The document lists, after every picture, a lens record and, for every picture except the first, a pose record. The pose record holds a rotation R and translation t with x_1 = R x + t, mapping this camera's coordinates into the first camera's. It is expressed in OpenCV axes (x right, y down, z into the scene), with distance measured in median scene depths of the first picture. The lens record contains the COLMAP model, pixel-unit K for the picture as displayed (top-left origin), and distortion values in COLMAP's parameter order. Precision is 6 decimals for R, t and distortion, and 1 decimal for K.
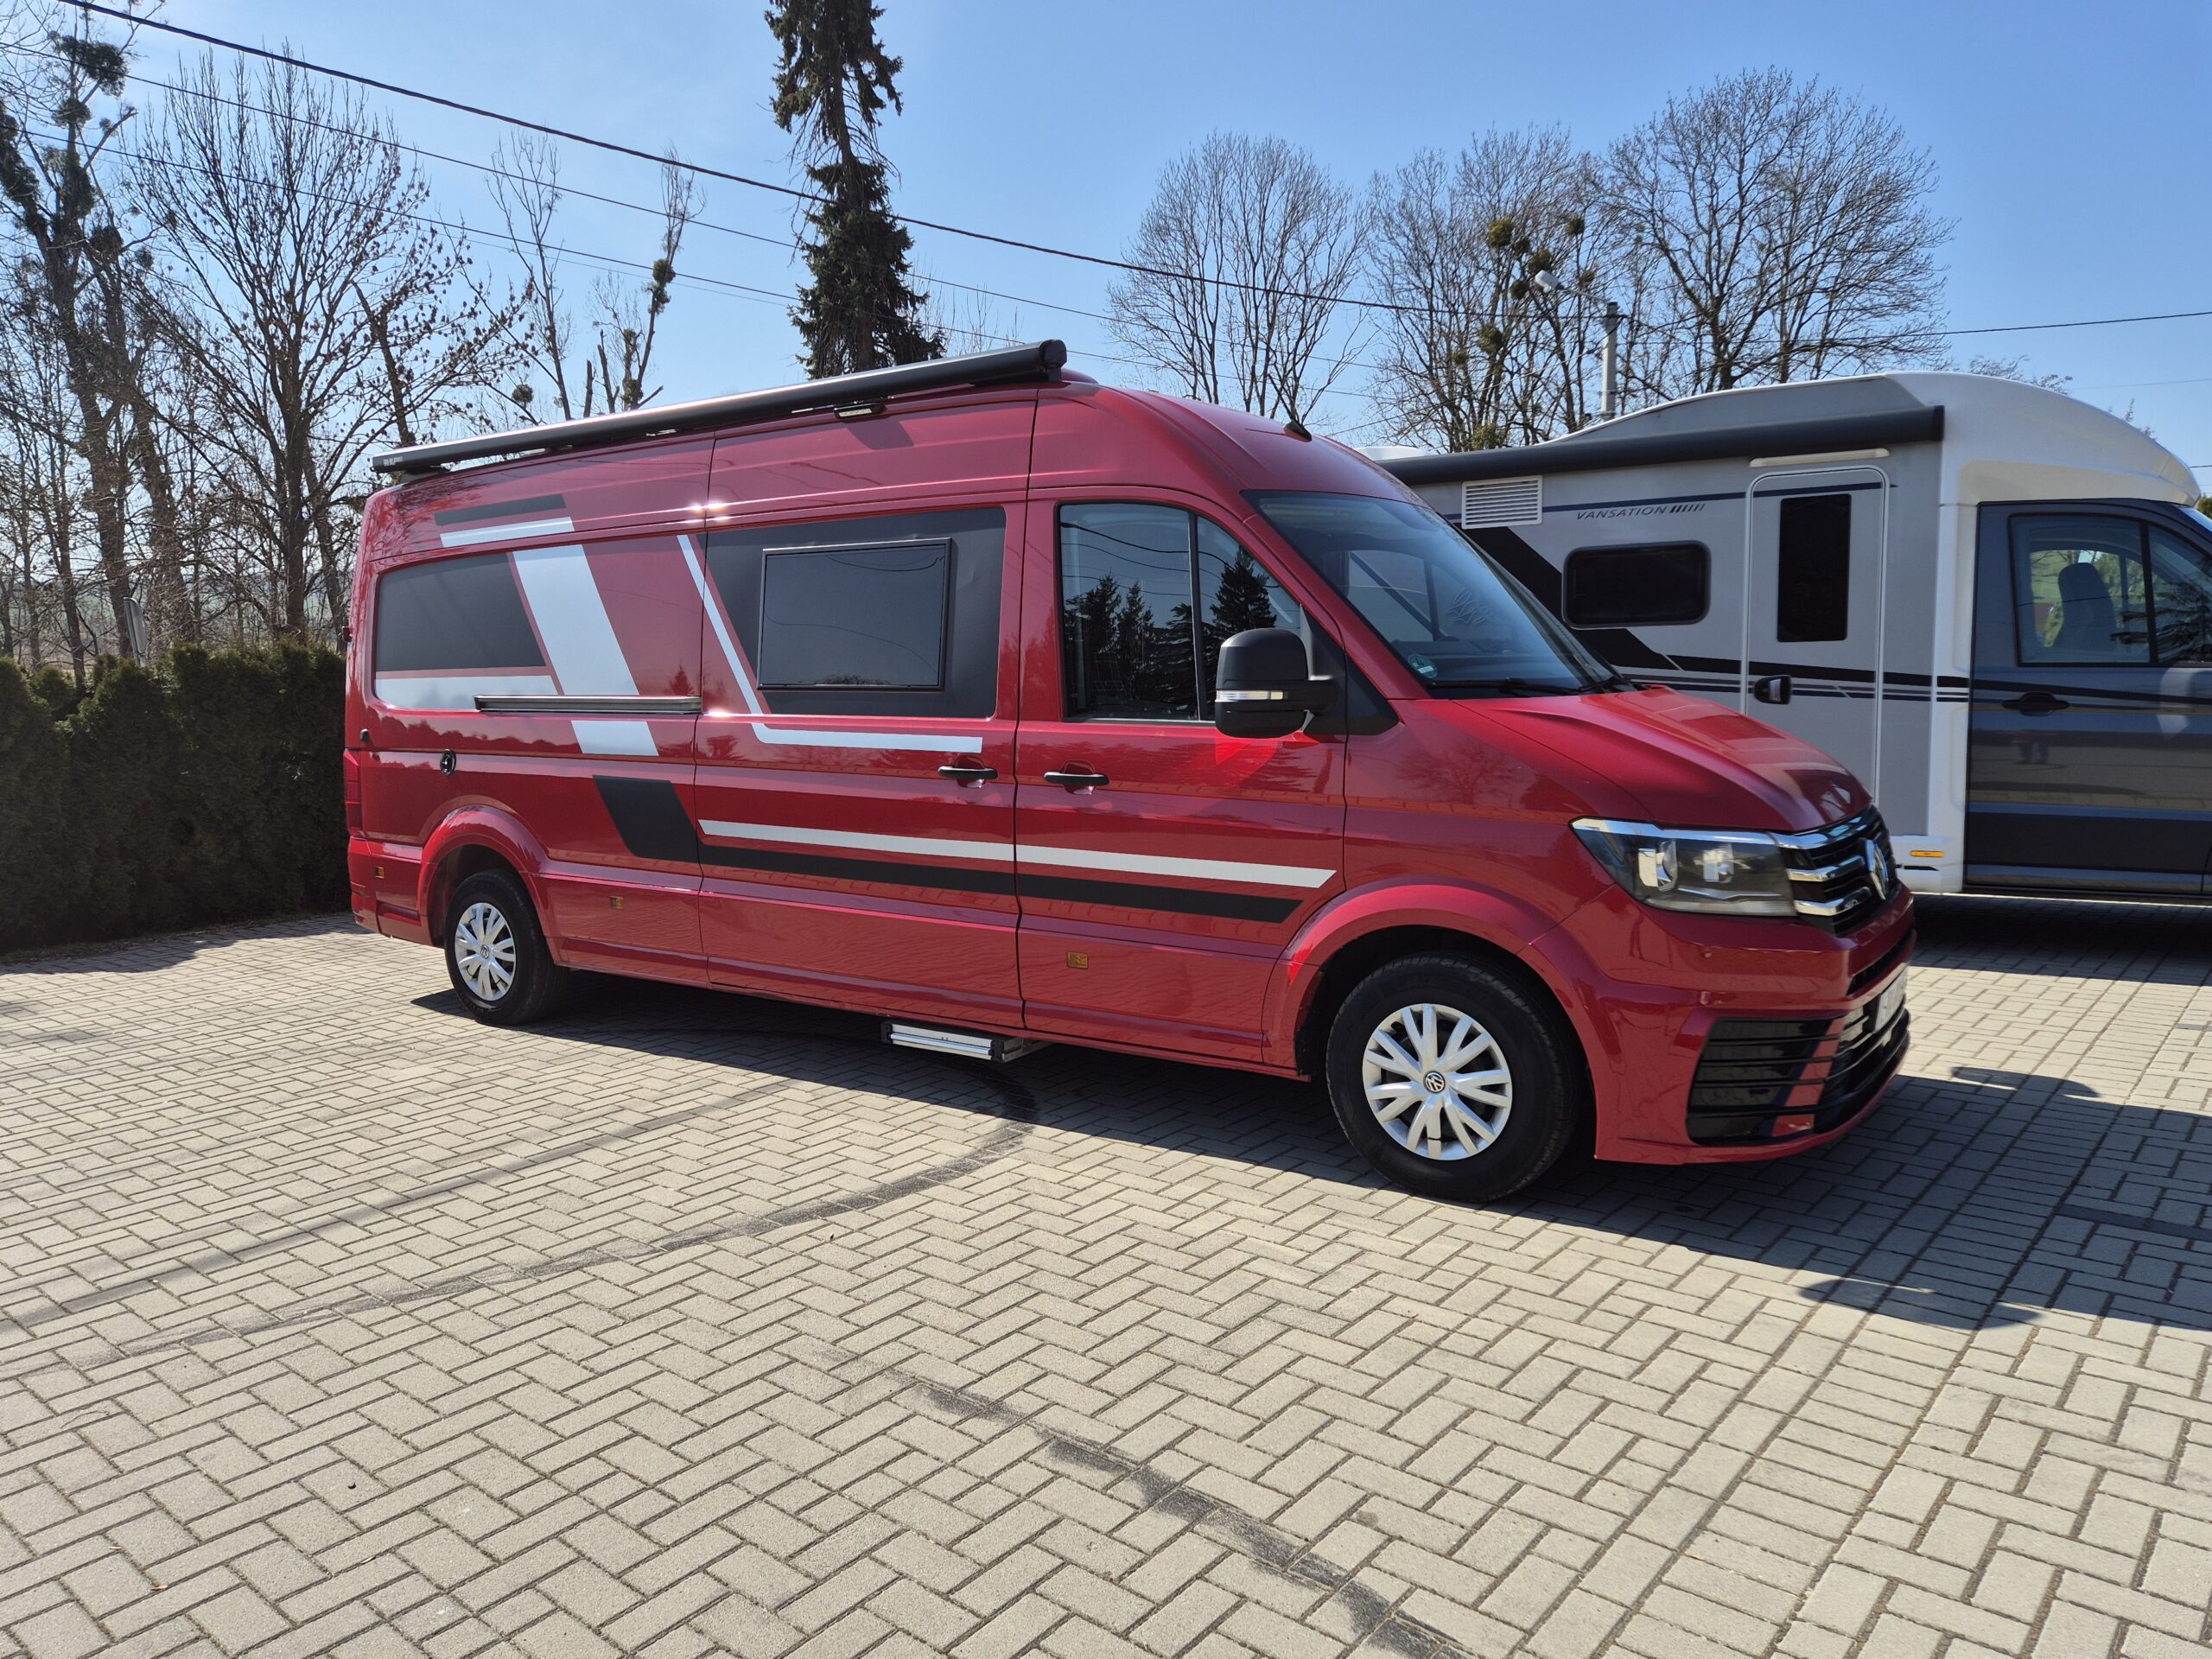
lens RADIAL K [[1559.3, 0, 1146.3], [0, 1559.3, 829.2], [0, 0, 1]] dist [0.068140, -0.058778]
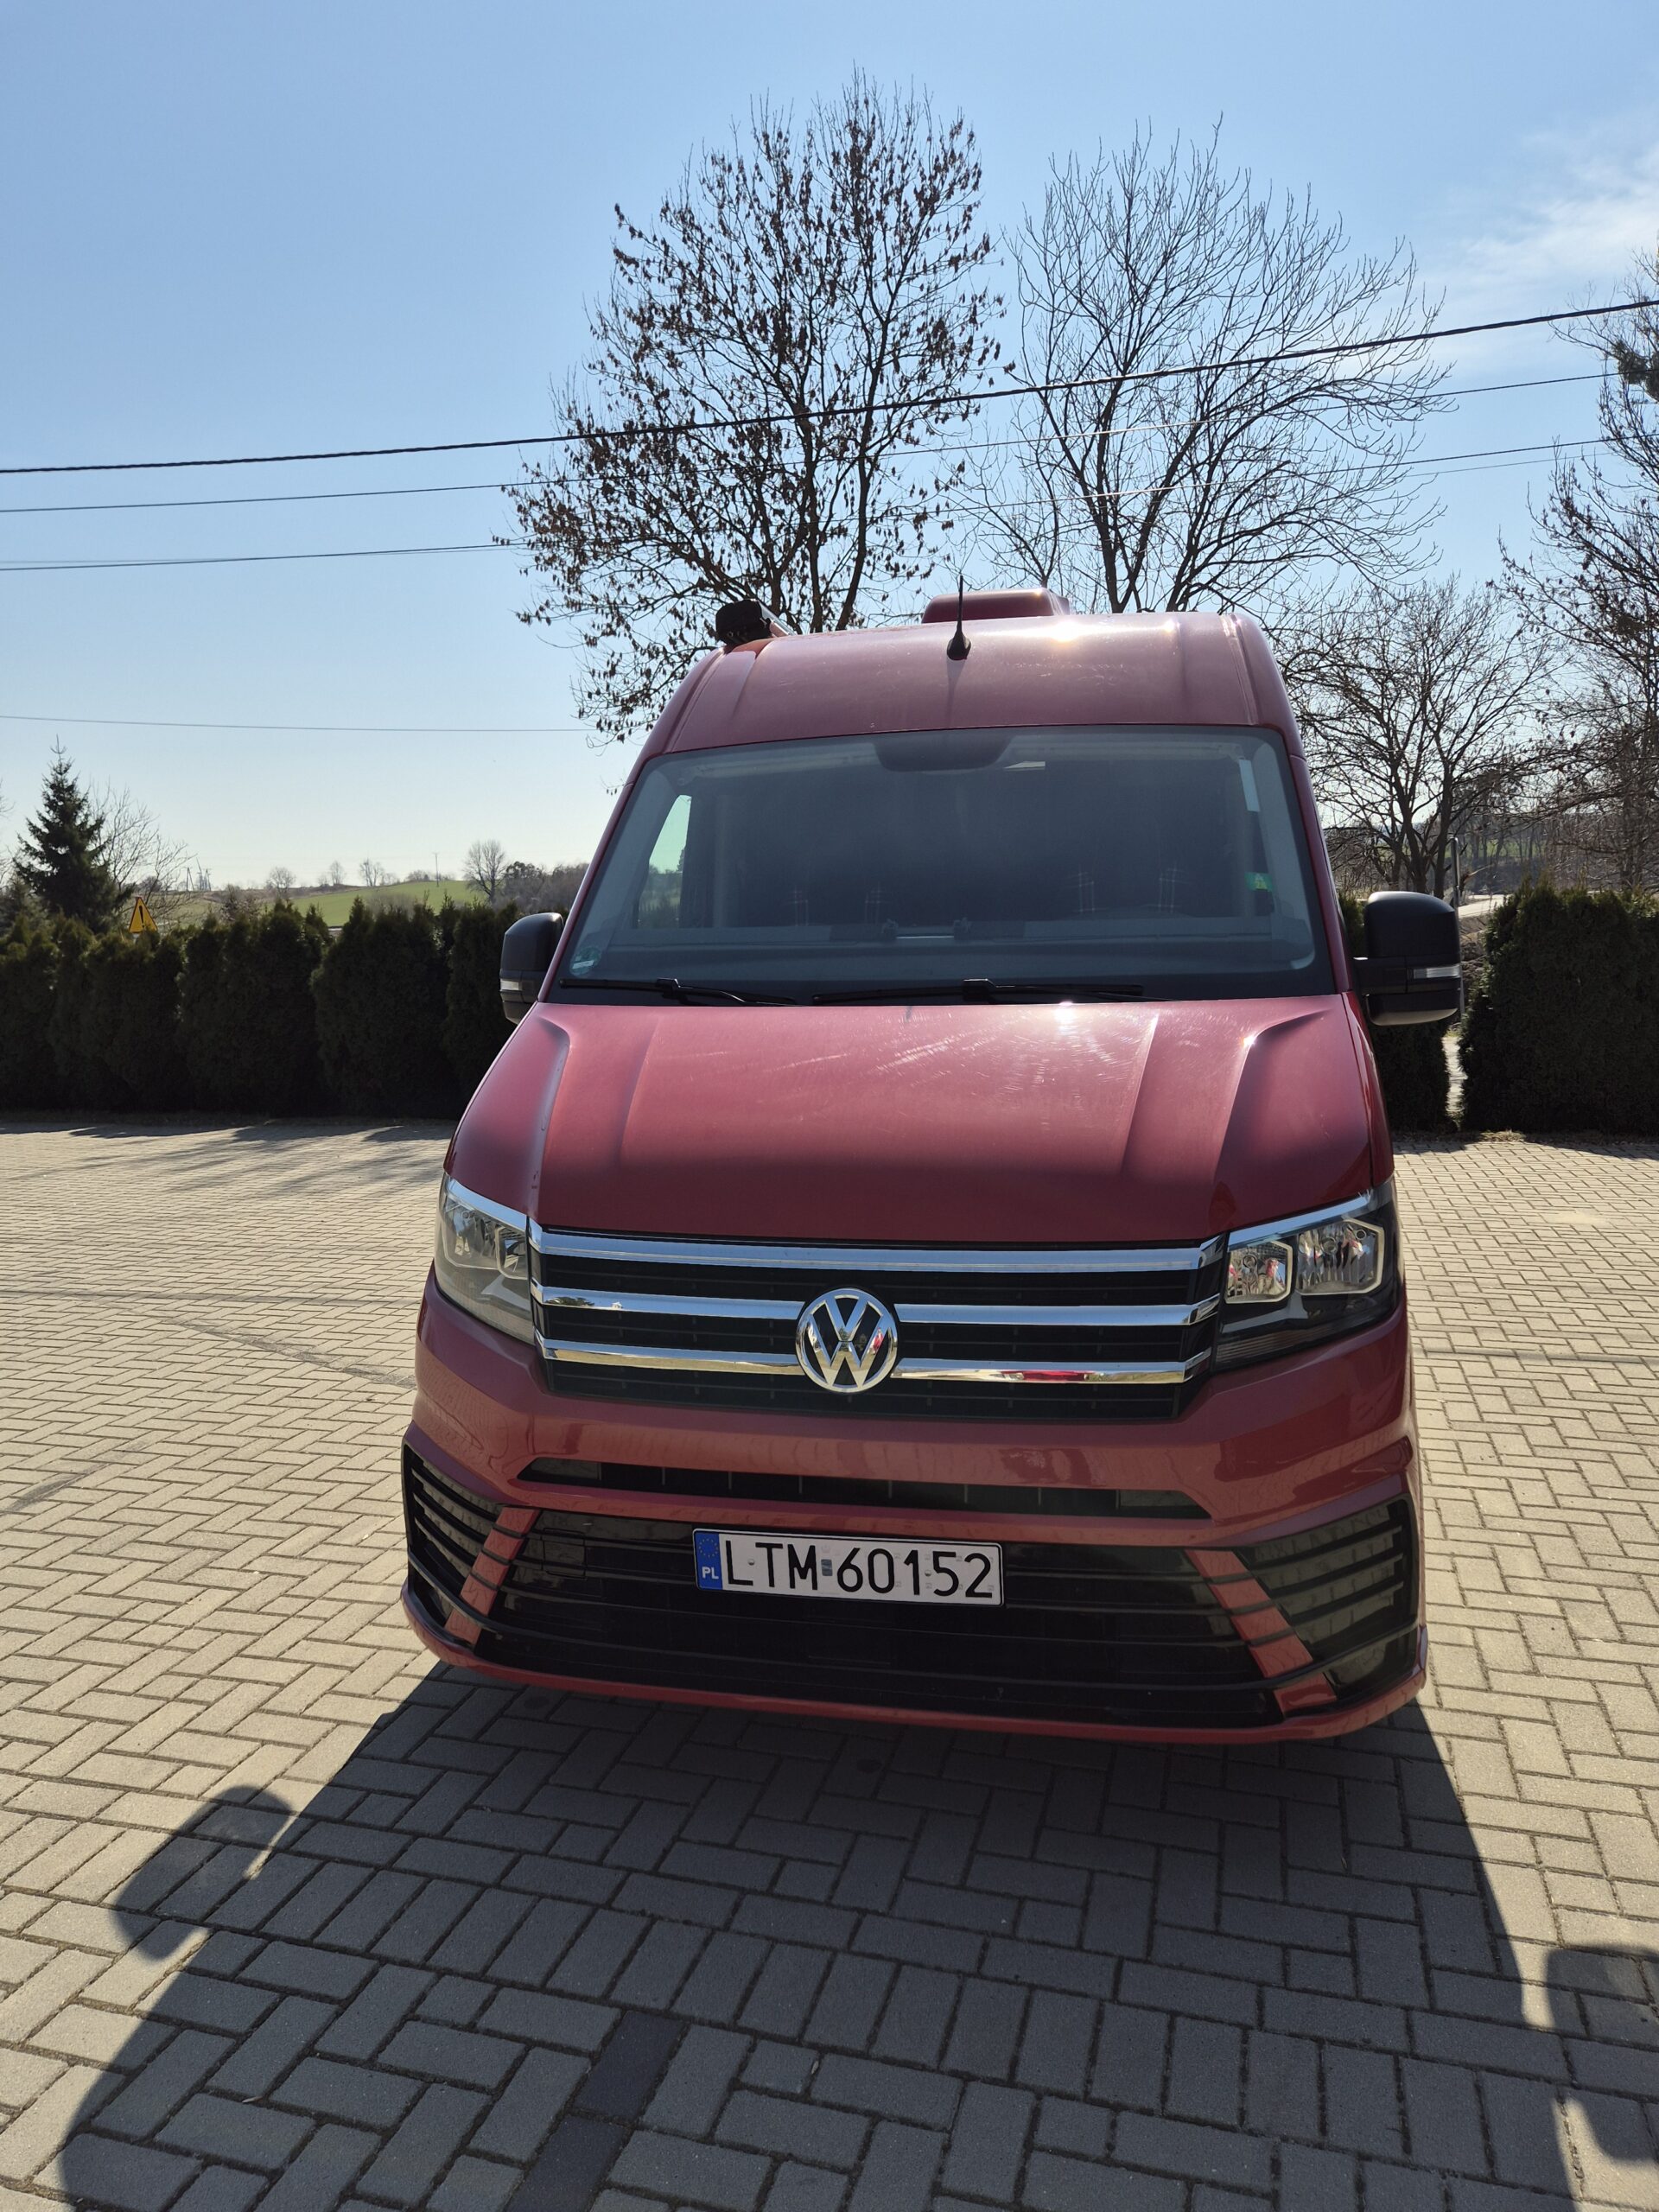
lens RADIAL K [[1559.3, 0, 842.3], [0, 1559.3, 1097.4], [0, 0, 1]] dist [0.068140, -0.058778]
pose [[0.351864, 0.116054, -0.928829, 0.622253], [-0.074715, 0.992600, 0.095718, -0.075091], [0.933065, 0.035718, 0.357931, 0.513068]]
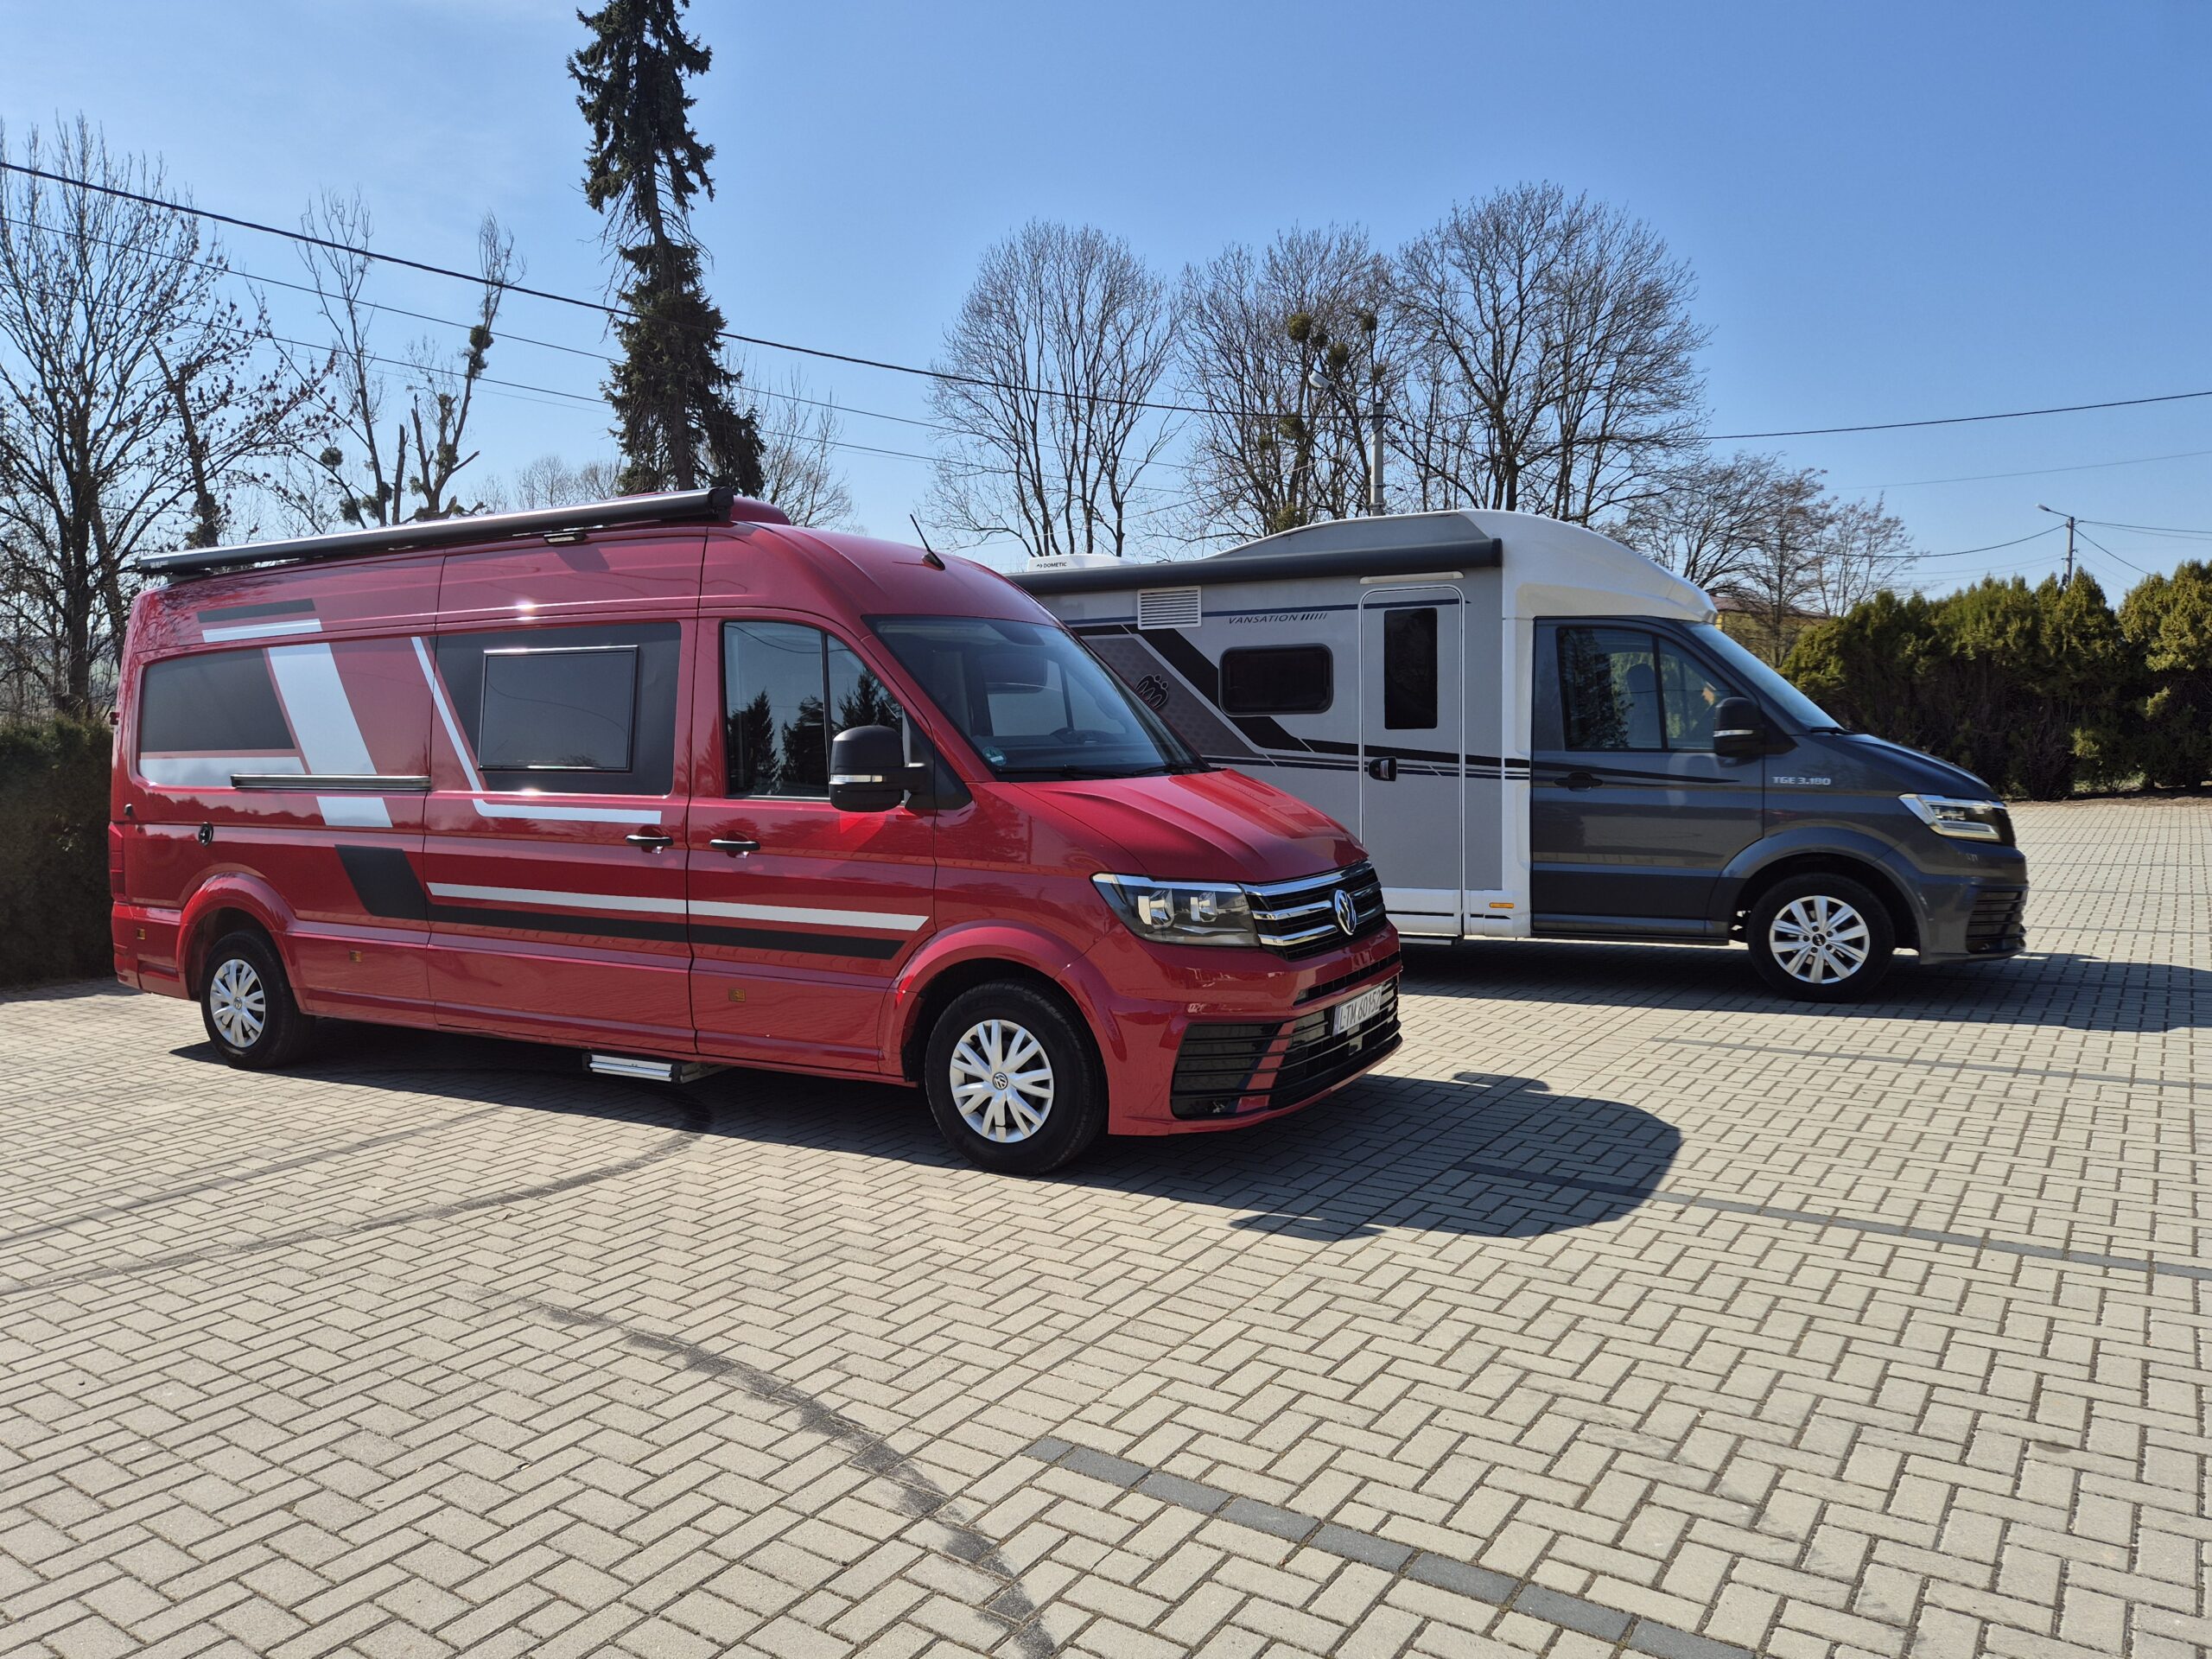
lens RADIAL K [[1559.3, 0, 1119.9], [0, 1559.3, 838.6], [0, 0, 1]] dist [0.068140, -0.058778]
pose [[0.996223, -0.003761, 0.086746, 0.102132], [0.006972, 0.999300, -0.036742, 0.006683], [-0.086547, 0.037208, 0.995553, -0.168149]]
